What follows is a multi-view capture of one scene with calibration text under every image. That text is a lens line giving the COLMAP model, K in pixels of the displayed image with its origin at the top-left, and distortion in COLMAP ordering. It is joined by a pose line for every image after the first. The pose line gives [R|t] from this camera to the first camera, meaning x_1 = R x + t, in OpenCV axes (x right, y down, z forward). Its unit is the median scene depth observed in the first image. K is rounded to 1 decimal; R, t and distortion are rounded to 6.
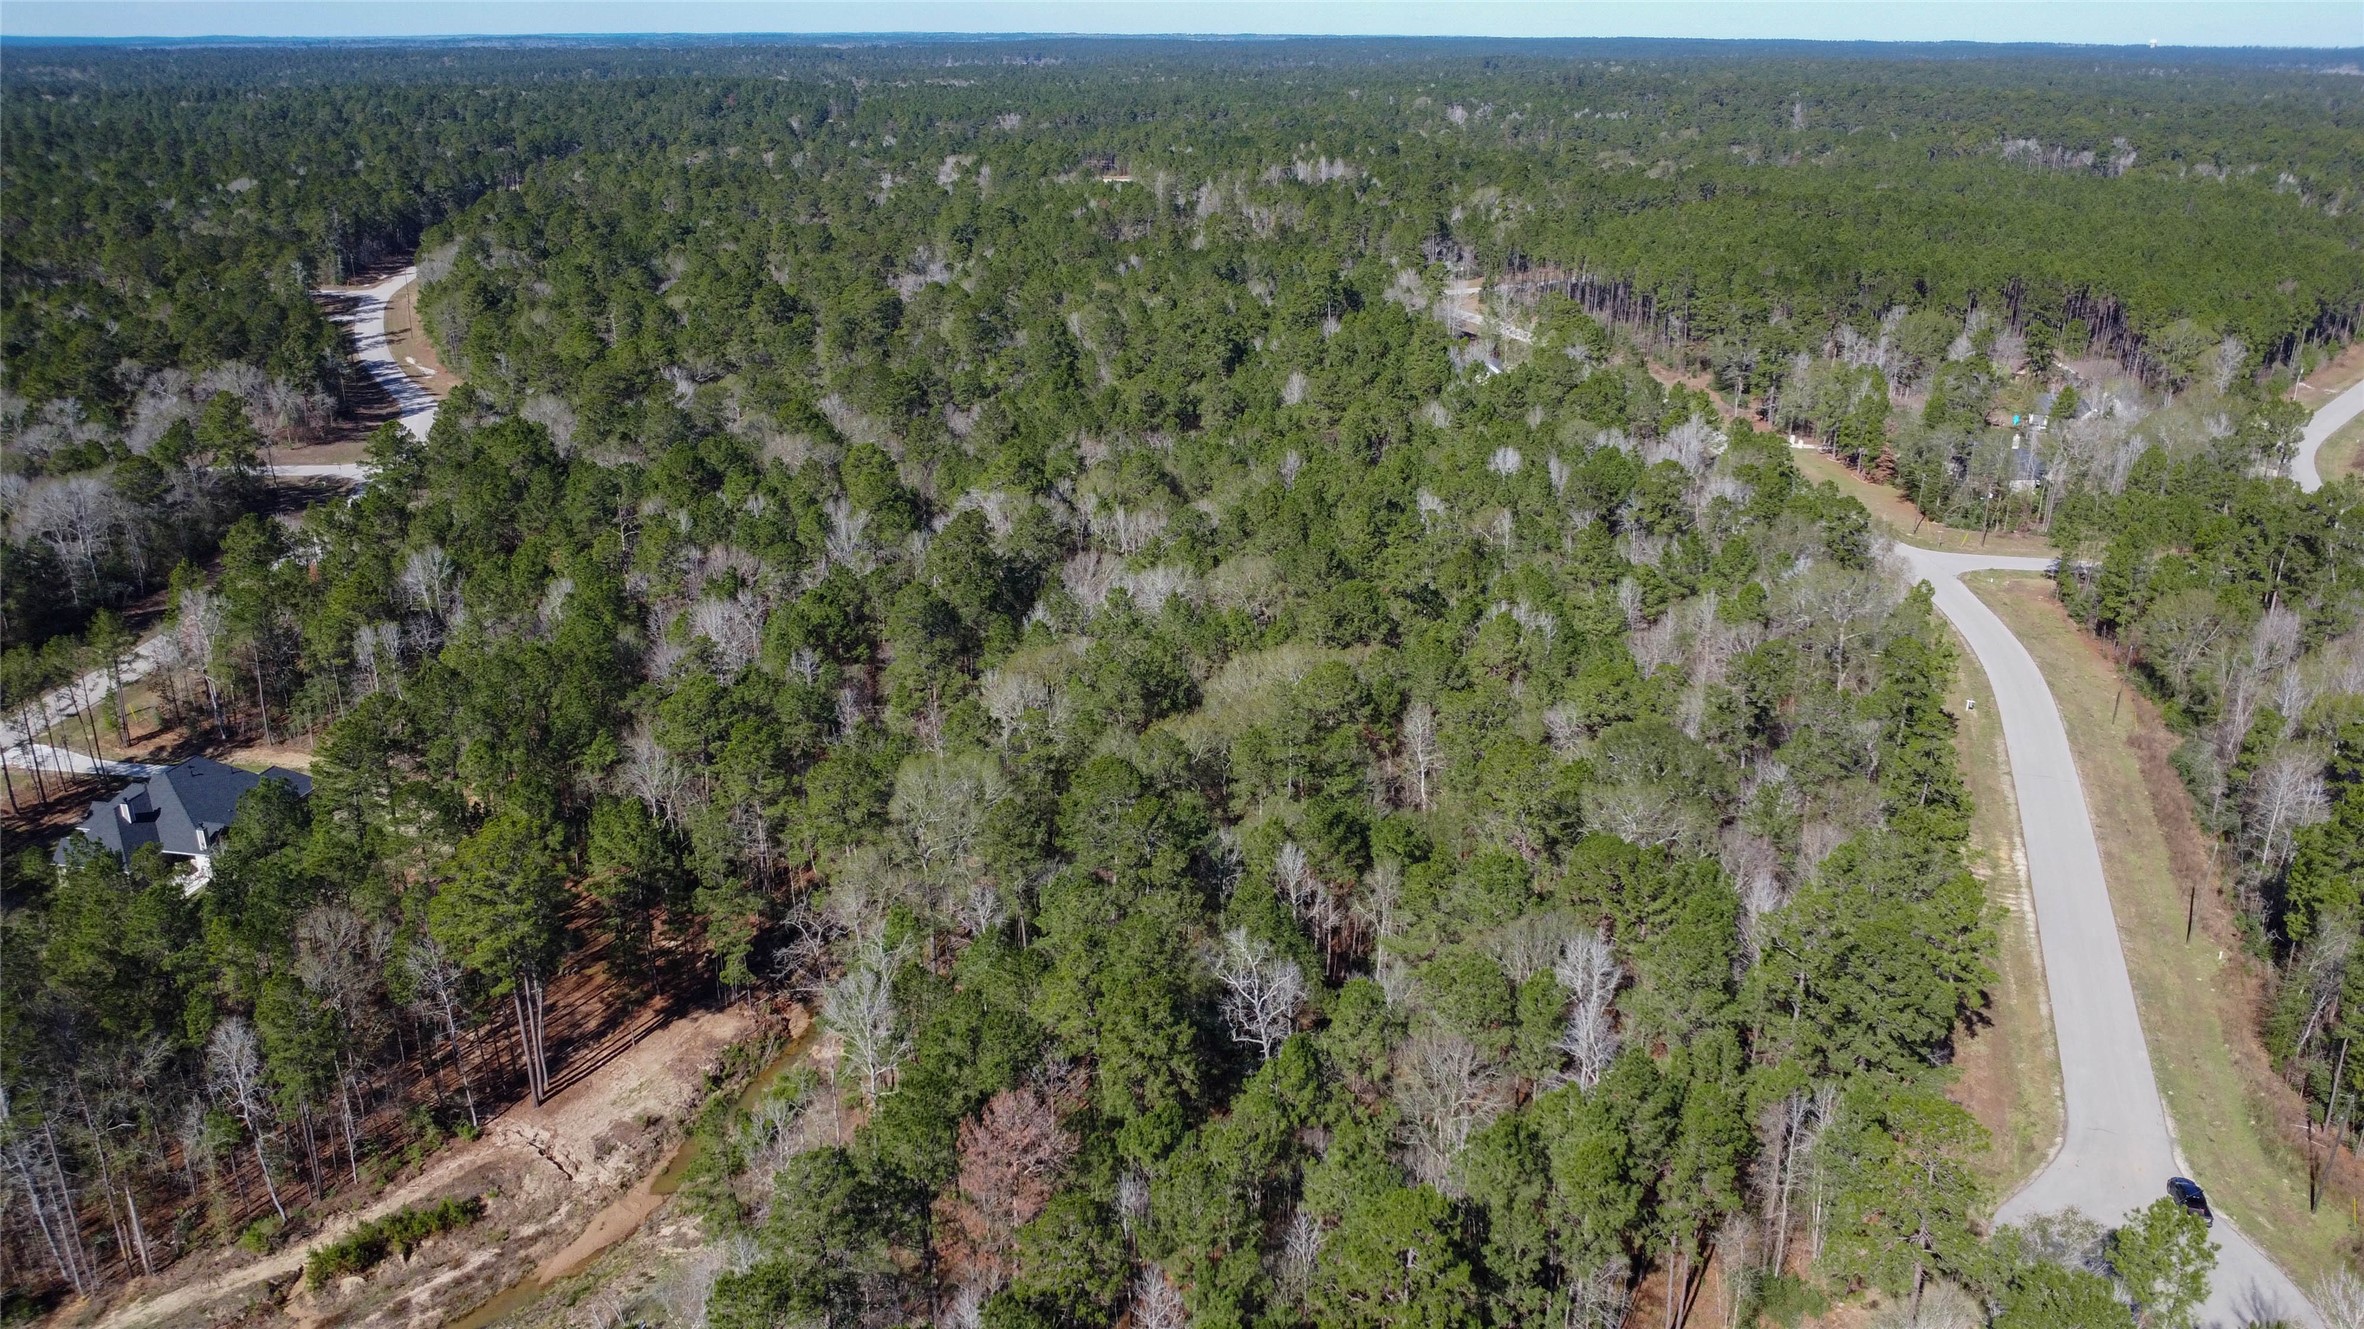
lens RADIAL K [[1574.9, 0, 1175.8], [0, 1574.9, 664.5], [0, 0, 1]] dist [-0.024843, -0.004978]
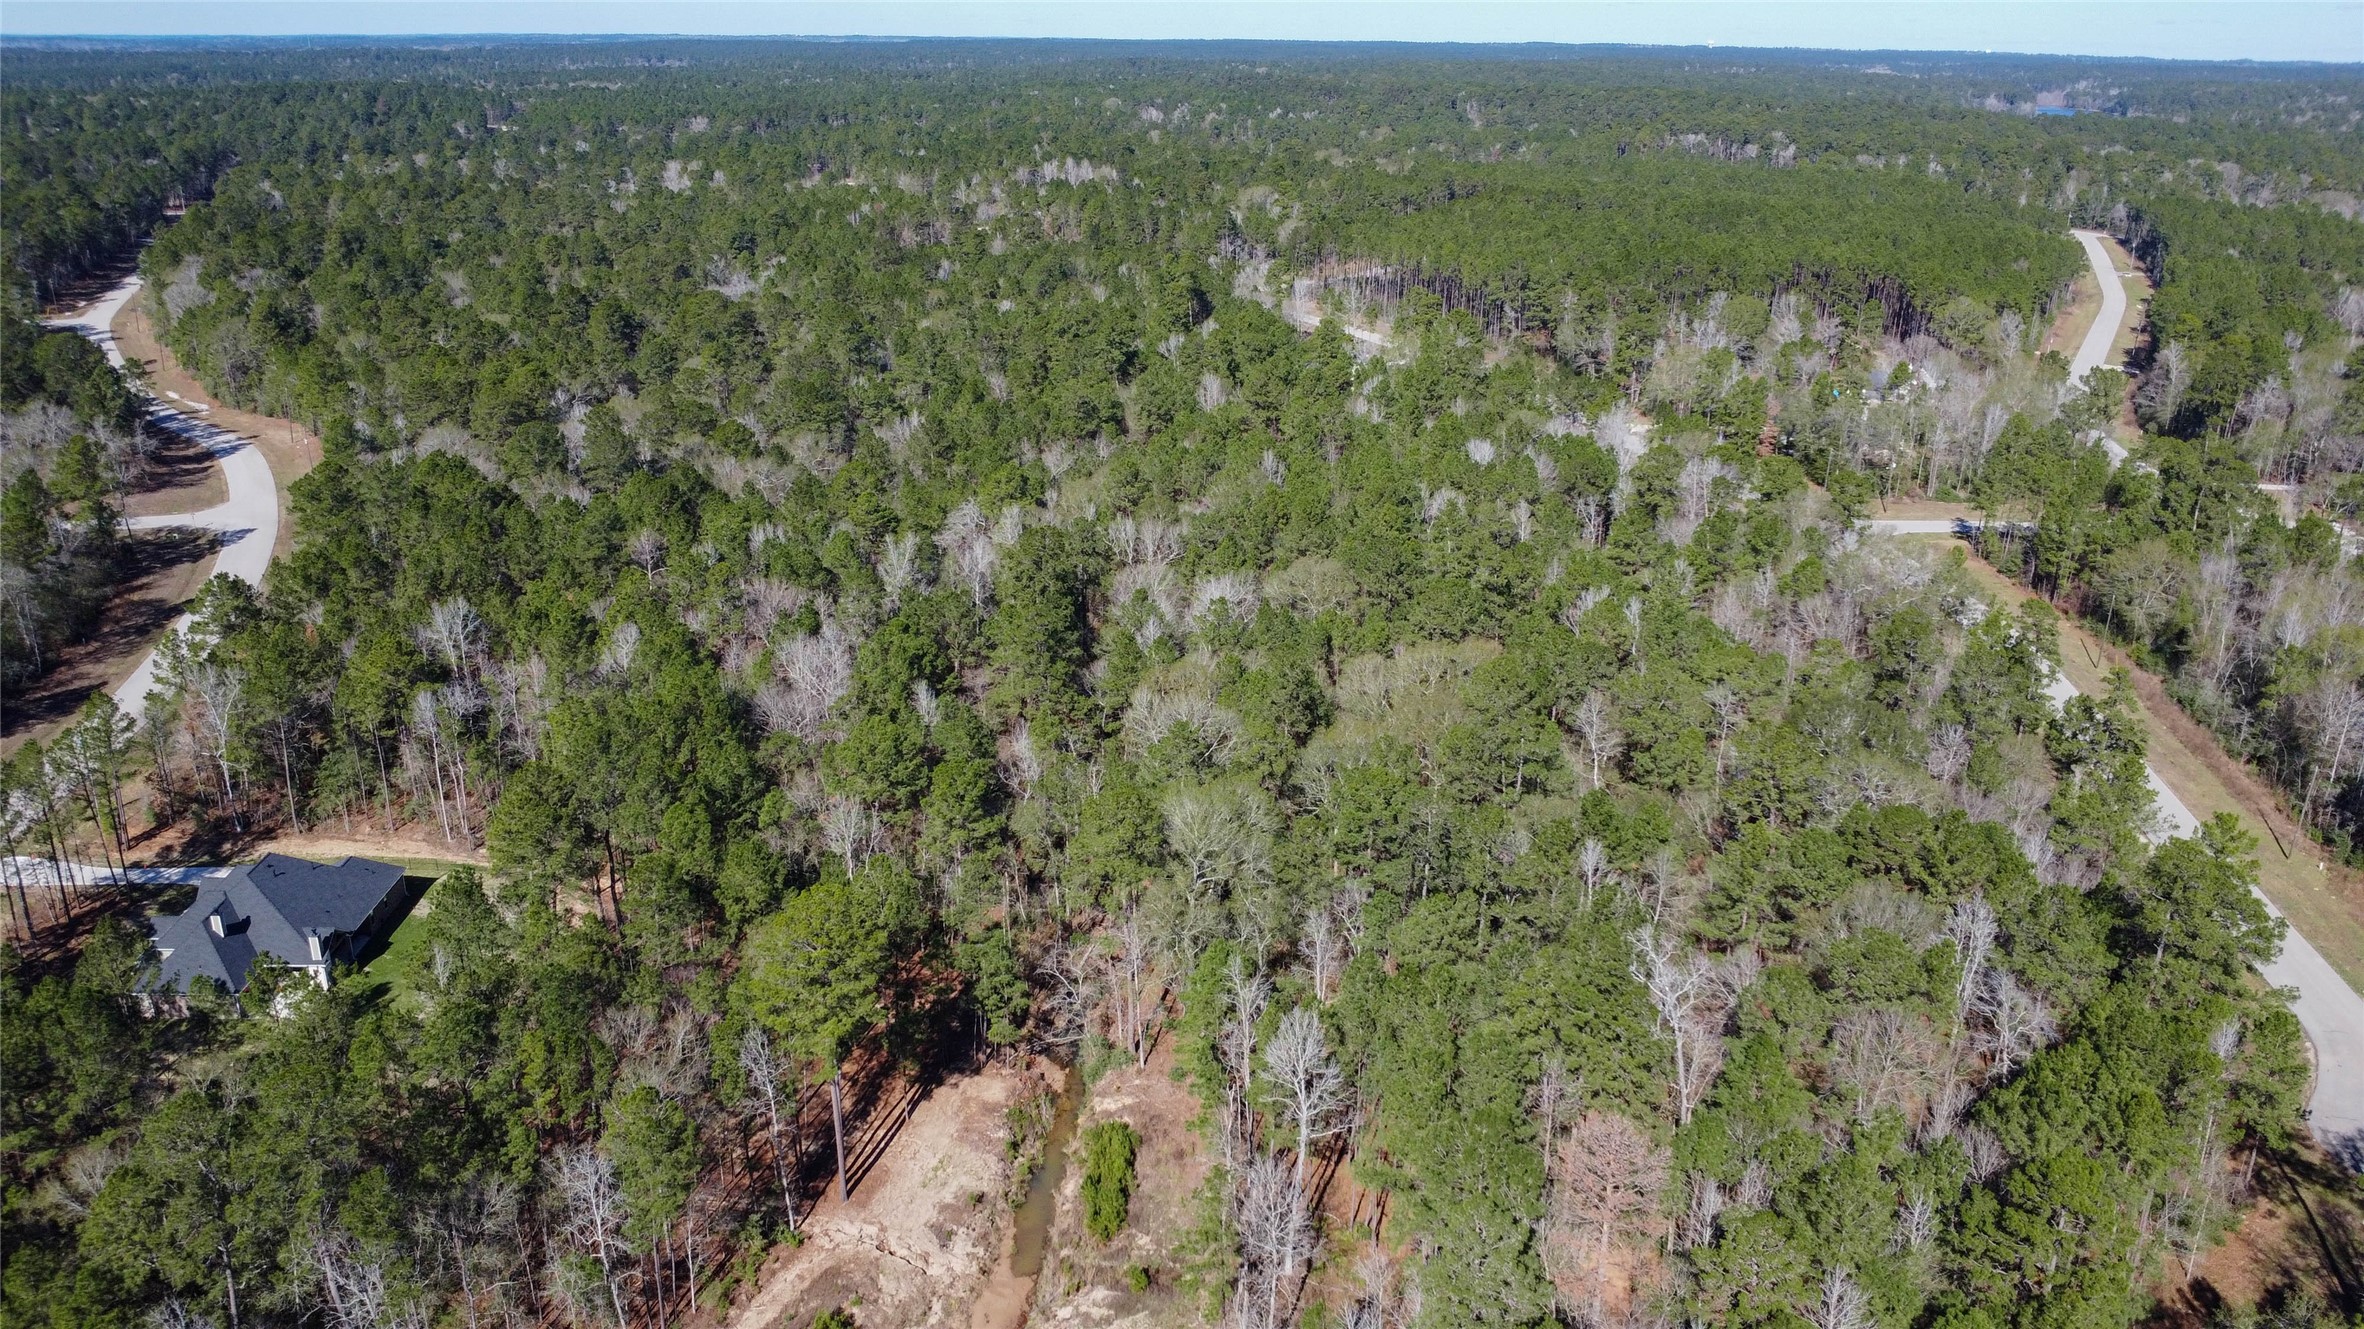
lens RADIAL K [[1574.9, 0, 1175.8], [0, 1574.9, 664.5], [0, 0, 1]] dist [-0.024843, -0.004978]
pose [[0.980328, -0.067831, 0.185352, -0.237984], [0.067952, 0.997672, 0.005706, -0.014190], [-0.185308, 0.007001, 0.982656, 0.039331]]
